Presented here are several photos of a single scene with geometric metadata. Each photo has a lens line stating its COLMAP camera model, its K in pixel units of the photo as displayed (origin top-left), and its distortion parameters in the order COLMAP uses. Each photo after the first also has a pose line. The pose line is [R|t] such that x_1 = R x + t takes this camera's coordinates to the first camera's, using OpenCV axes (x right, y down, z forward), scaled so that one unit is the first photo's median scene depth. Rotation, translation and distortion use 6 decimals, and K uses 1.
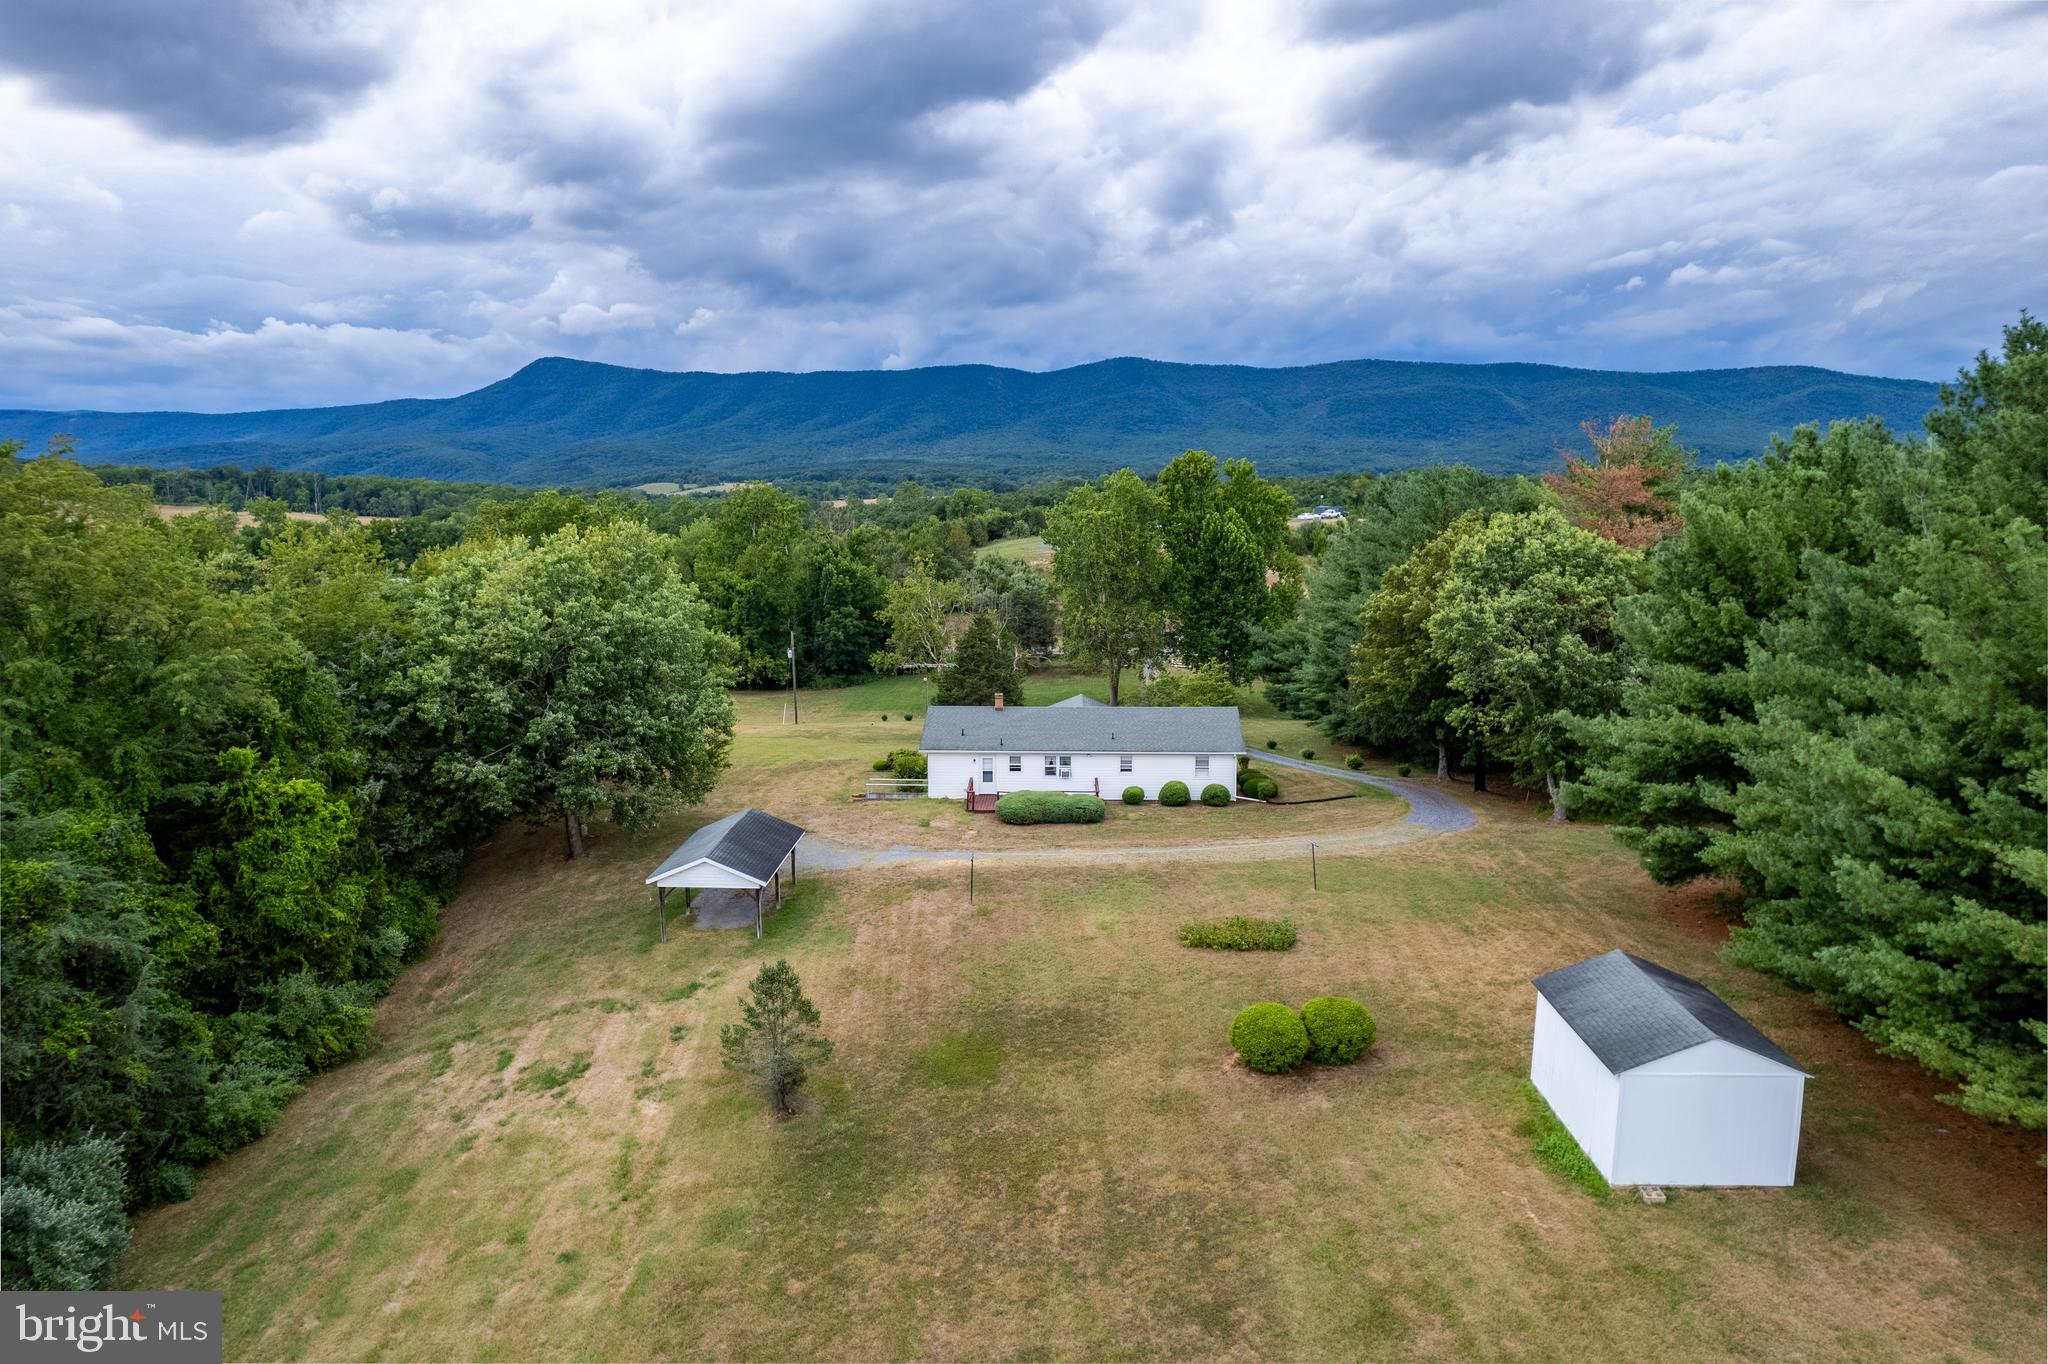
lens RADIAL K [[1316.6, 0, 1030.1], [0, 1316.6, 693.0], [0, 0, 1]] dist [-0.072622, 0.065375]
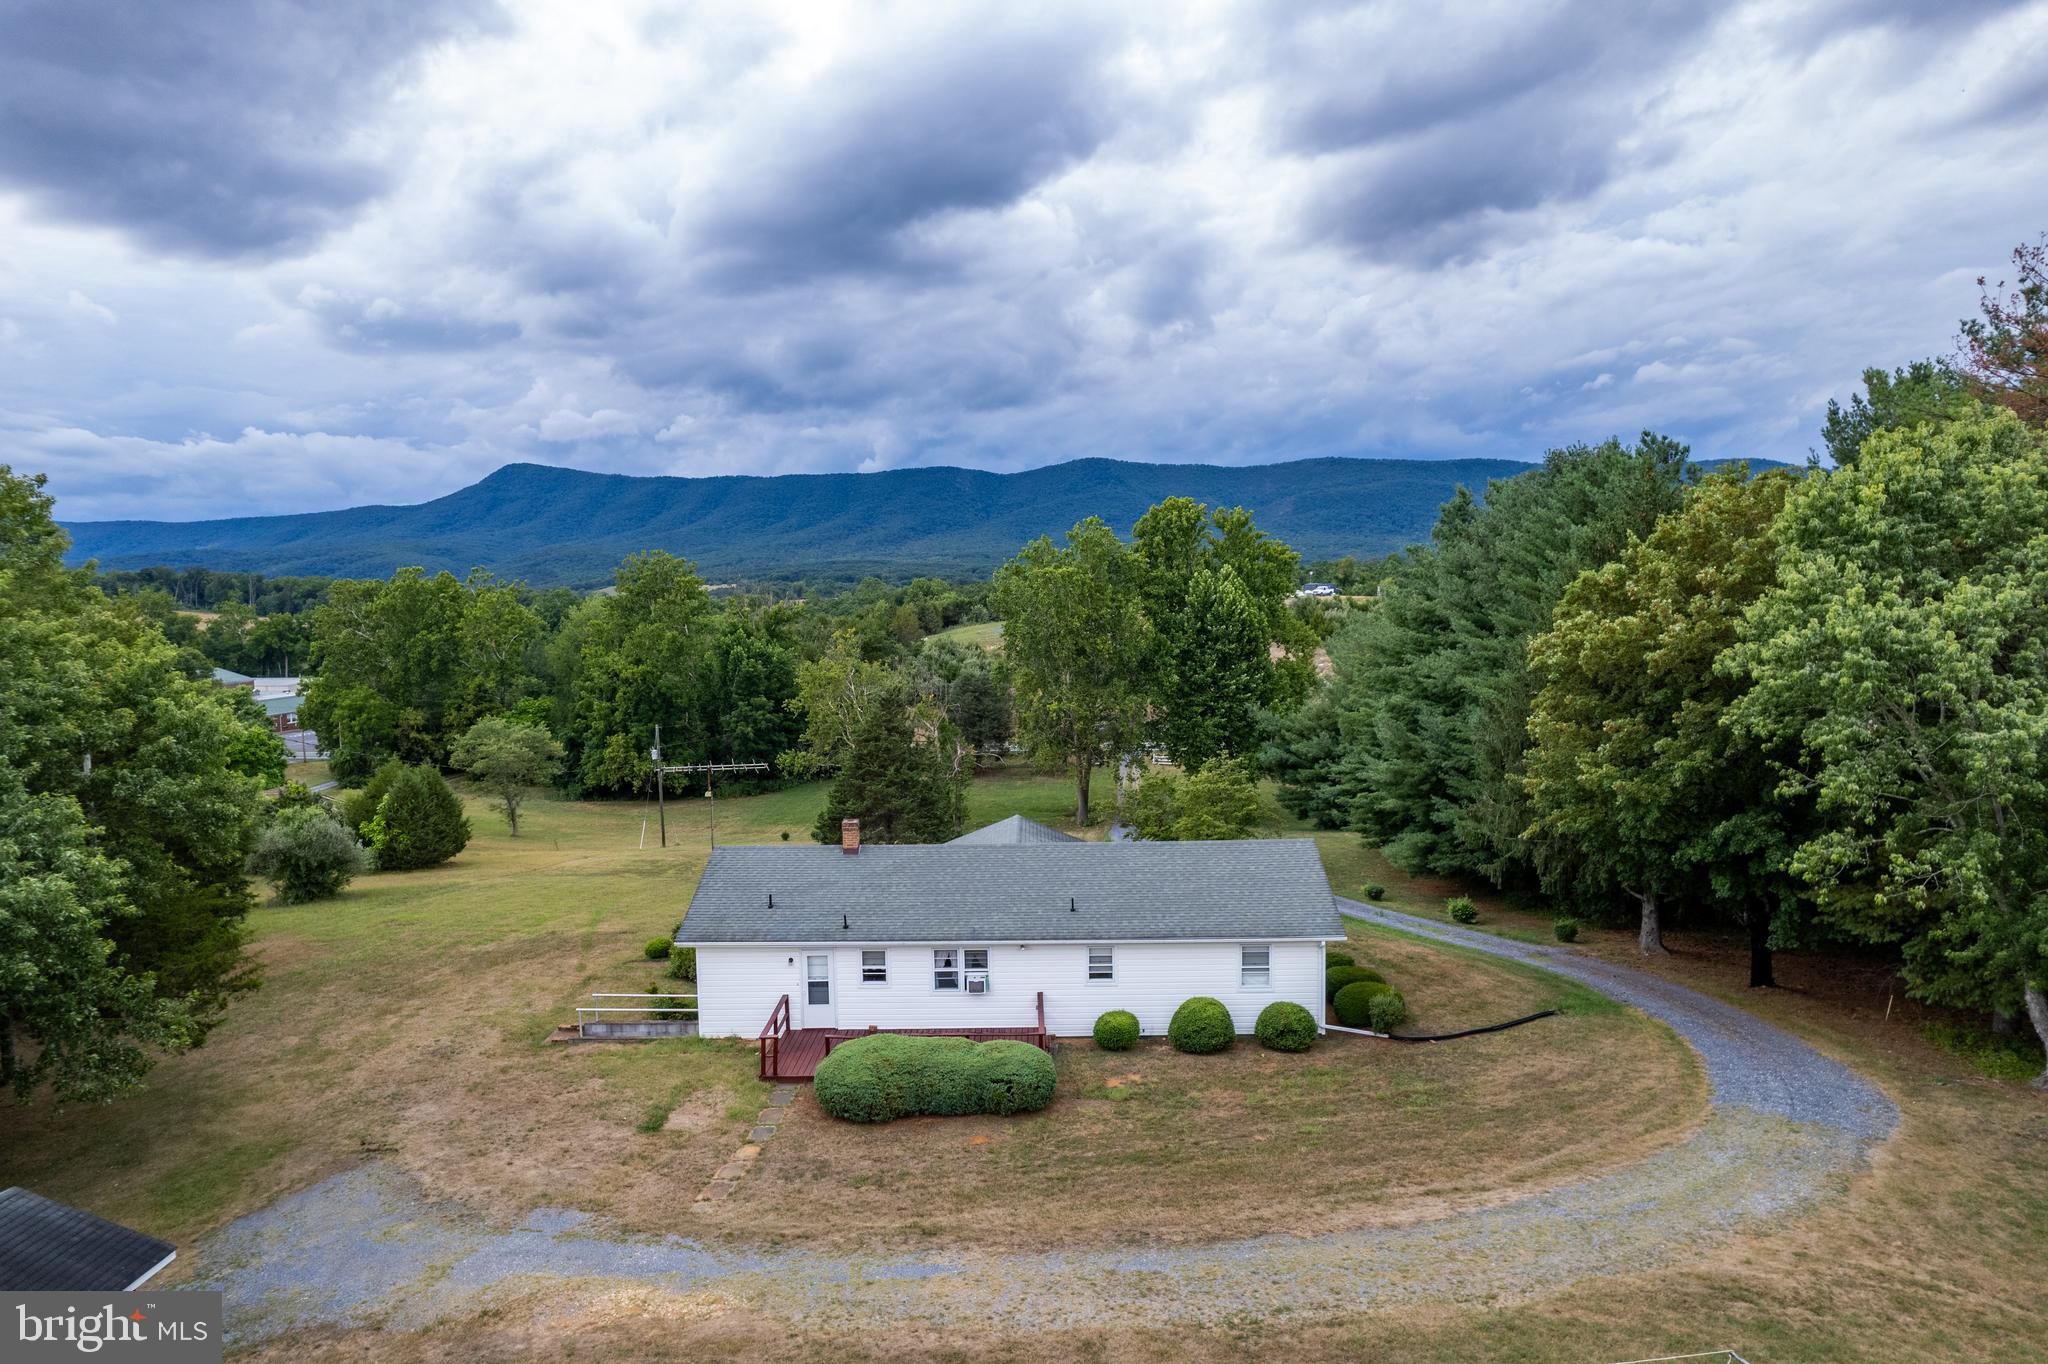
lens RADIAL K [[1316.6, 0, 1030.1], [0, 1316.6, 693.0], [0, 0, 1]] dist [-0.072622, 0.065375]
pose [[0.999669, -0.013442, 0.021935, 0.015299], [0.015065, 0.997024, -0.075609, -0.003980], [-0.020853, 0.075914, 0.996896, 0.207059]]
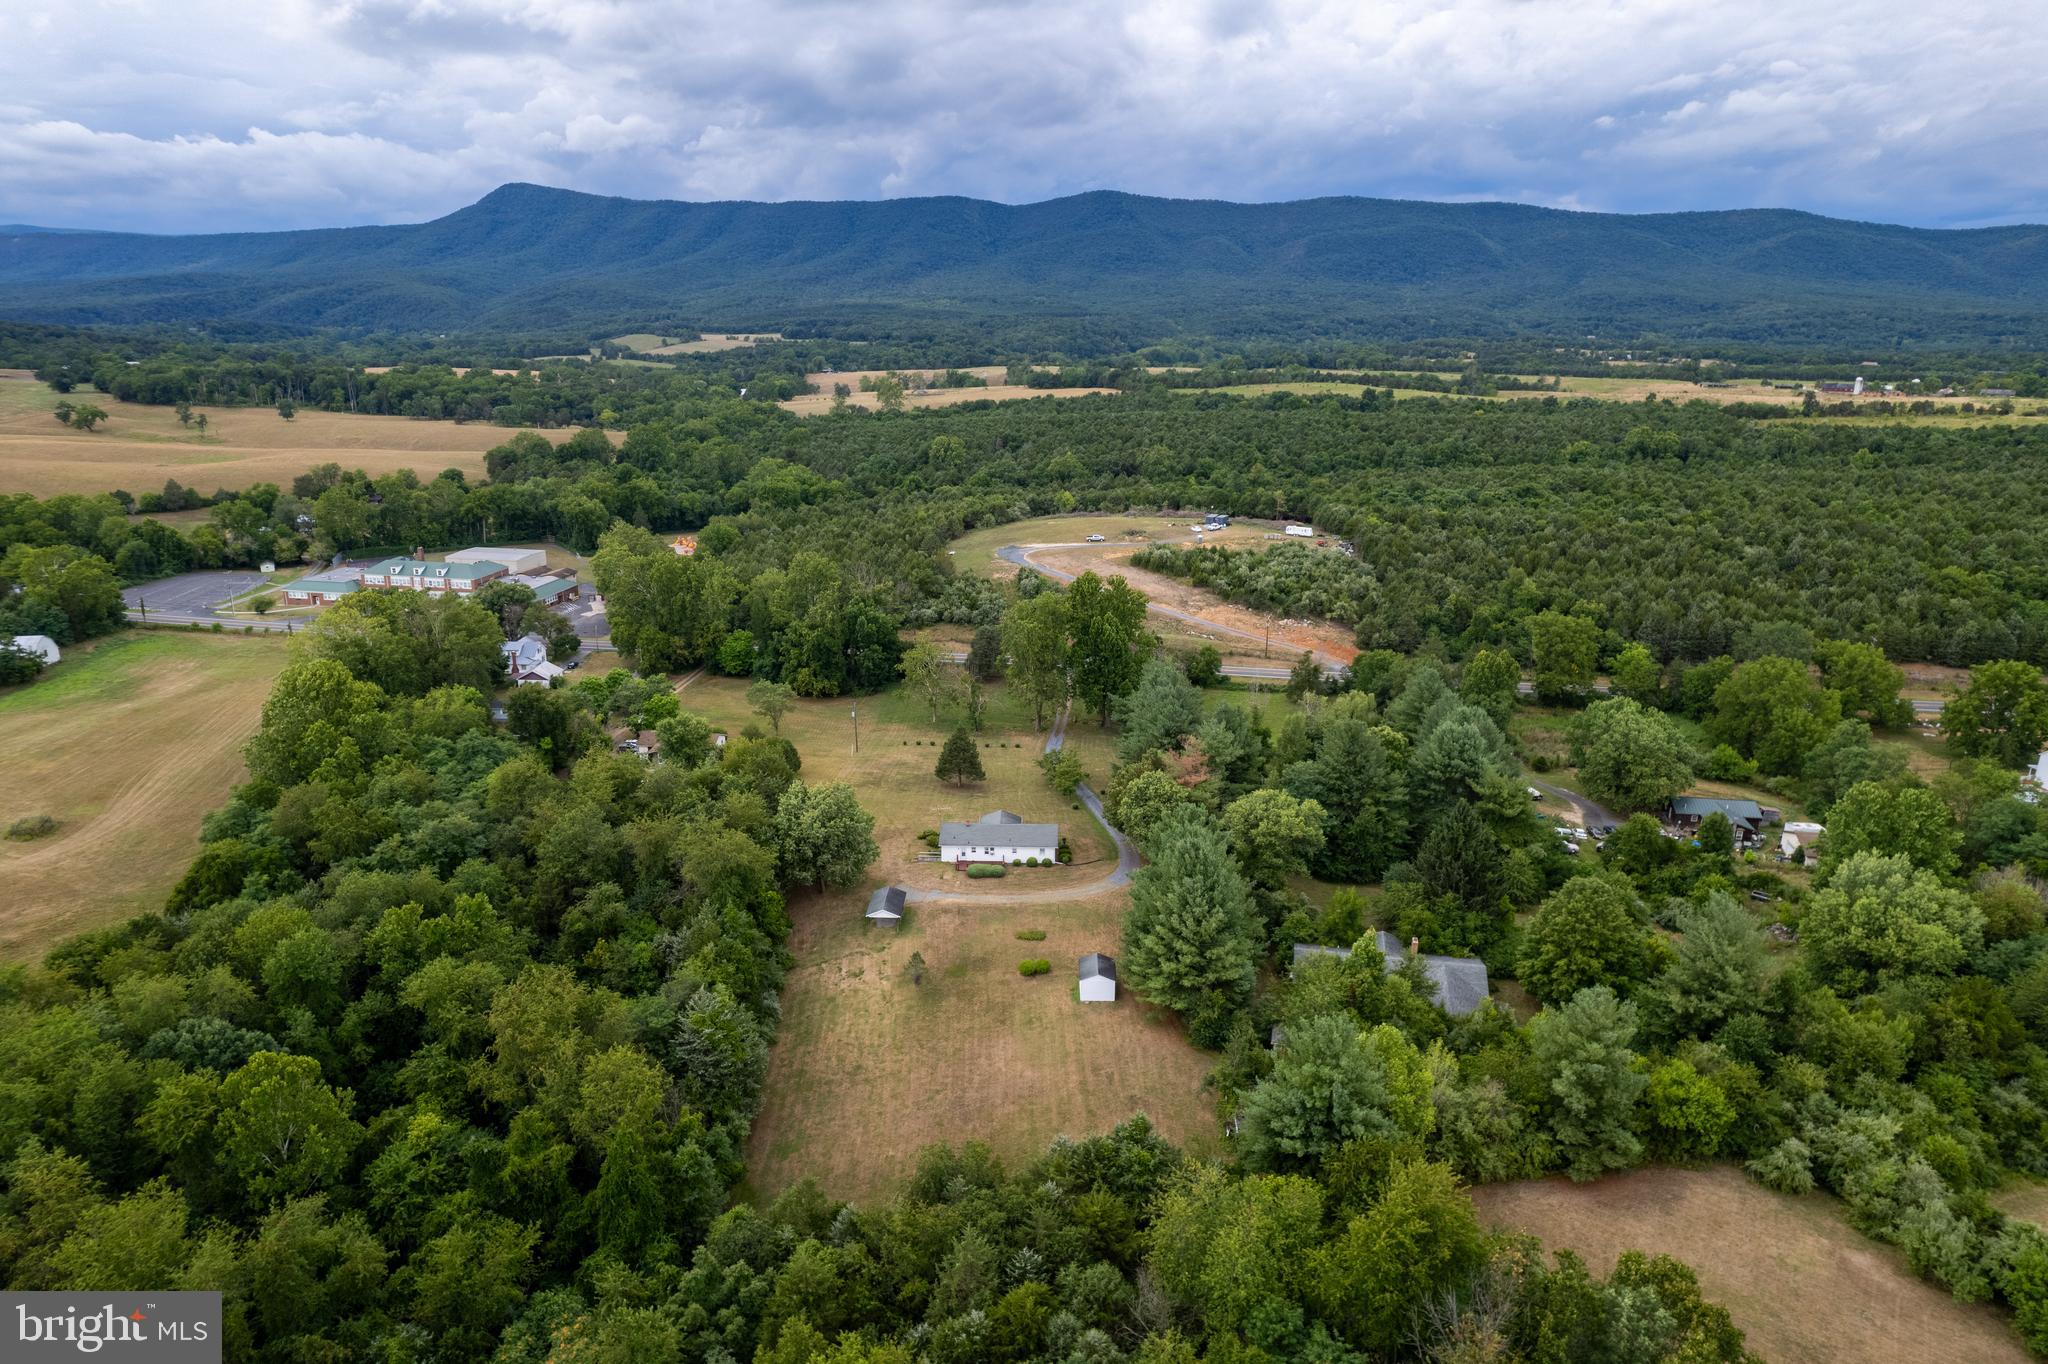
lens RADIAL K [[1316.6, 0, 1030.1], [0, 1316.6, 693.0], [0, 0, 1]] dist [-0.072622, 0.065375]
pose [[0.999804, 0.005152, 0.019091, 0.021002], [-0.007585, 0.991531, 0.129652, -0.253226], [-0.018261, -0.129772, 0.991376, -0.673717]]
